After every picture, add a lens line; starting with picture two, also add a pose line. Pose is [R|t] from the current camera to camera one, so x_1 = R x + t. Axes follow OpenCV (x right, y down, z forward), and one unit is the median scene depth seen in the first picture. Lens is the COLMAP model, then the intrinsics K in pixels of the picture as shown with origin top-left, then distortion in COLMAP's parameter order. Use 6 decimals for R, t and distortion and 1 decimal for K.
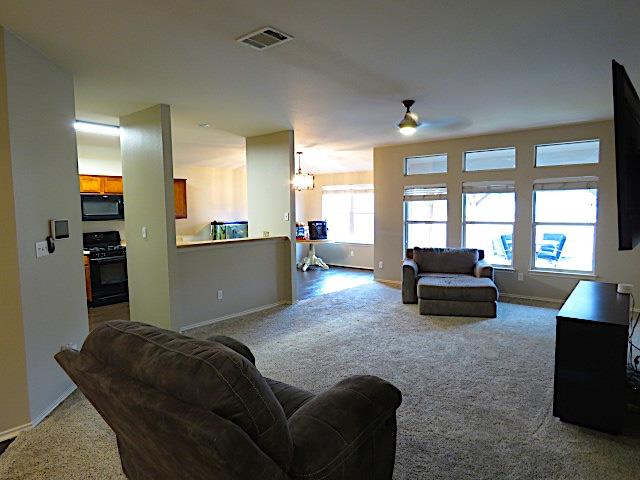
lens RADIAL K [[407.8, 0, 320.0], [0, 407.8, 240.0], [0, 0, 1]] dist [-0.003667, -0.000453]
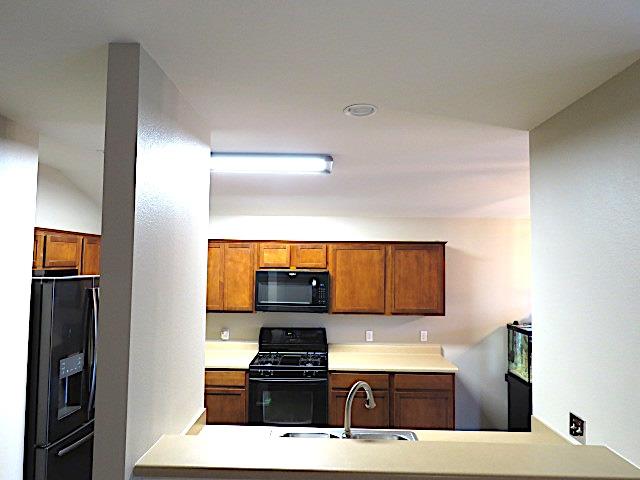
lens RADIAL K [[407.8, 0, 320.0], [0, 407.8, 240.0], [0, 0, 1]] dist [-0.003667, -0.000453]
pose [[0.609157, -0.017720, -0.792851, -0.010048], [-0.085166, 0.992507, -0.087616, -0.105515], [0.788463, 0.120896, 0.603084, 0.640242]]
